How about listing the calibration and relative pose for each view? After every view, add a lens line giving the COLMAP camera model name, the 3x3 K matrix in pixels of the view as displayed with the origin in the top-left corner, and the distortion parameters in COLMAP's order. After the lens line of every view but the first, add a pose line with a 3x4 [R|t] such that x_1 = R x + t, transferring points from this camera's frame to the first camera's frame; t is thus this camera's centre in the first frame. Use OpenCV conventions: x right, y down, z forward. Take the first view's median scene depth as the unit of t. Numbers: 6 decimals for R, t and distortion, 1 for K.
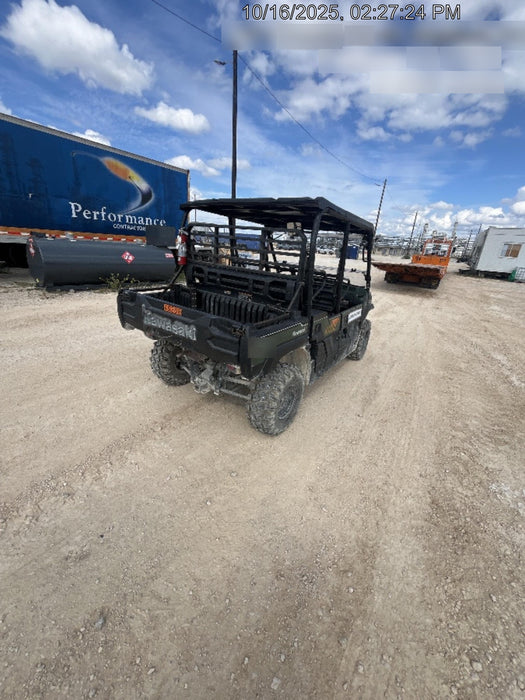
lens RADIAL K [[280.0, 0, 262.5], [0, 280.0, 350.0], [0, 0, 1]] dist [-0.014188, 0.007408]
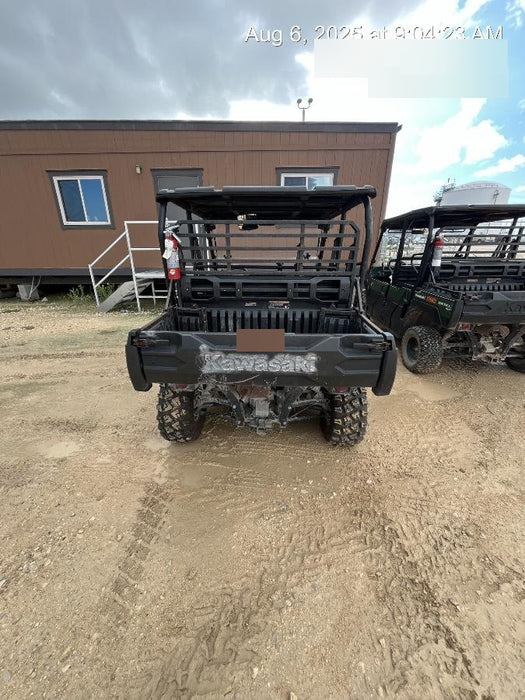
lens RADIAL K [[280.0, 0, 262.5], [0, 280.0, 350.0], [0, 0, 1]] dist [-0.014188, 0.007408]
pose [[0.833773, -0.271726, 0.480613, -0.531124], [0.259903, 0.961189, 0.092548, -0.148944], [-0.487108, 0.047748, 0.872036, 0.294712]]
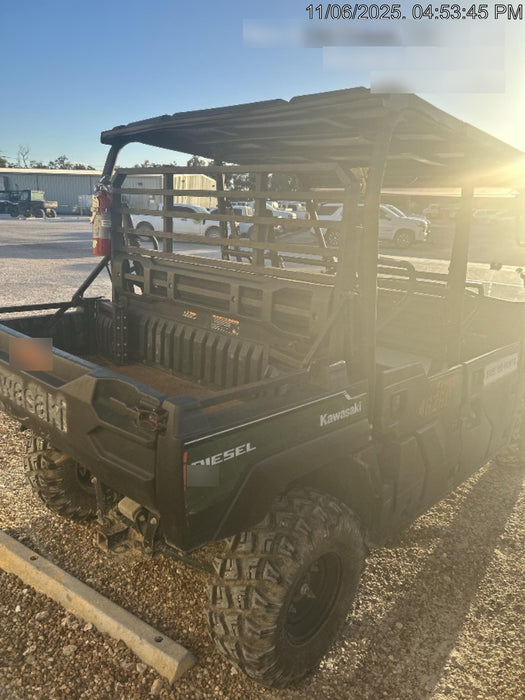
lens RADIAL K [[522.0, 0, 262.5], [0, 522.0, 350.0], [0, 0, 1]] dist [0.060270, -0.001964]
pose [[0.991468, 0.011687, -0.129829, 0.099520], [-0.029502, 0.990248, -0.136158, -0.042873], [0.126972, 0.138826, 0.982143, 0.210588]]
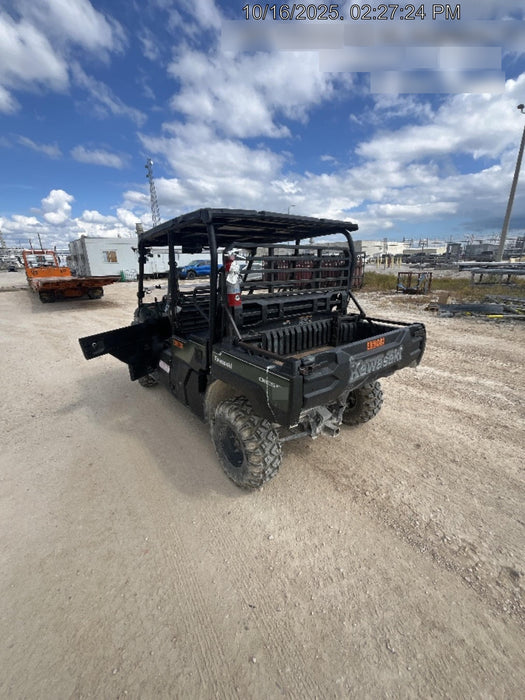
lens RADIAL K [[277.2, 0, 263.5], [0, 277.2, 351.2], [0, 0, 1]] dist [0.002045, 0.000097]
pose [[0.288047, -0.365570, 0.885092, -0.937723], [0.384922, 0.890511, 0.242538, -0.366851], [-0.876849, 0.270829, 0.397226, 0.767790]]
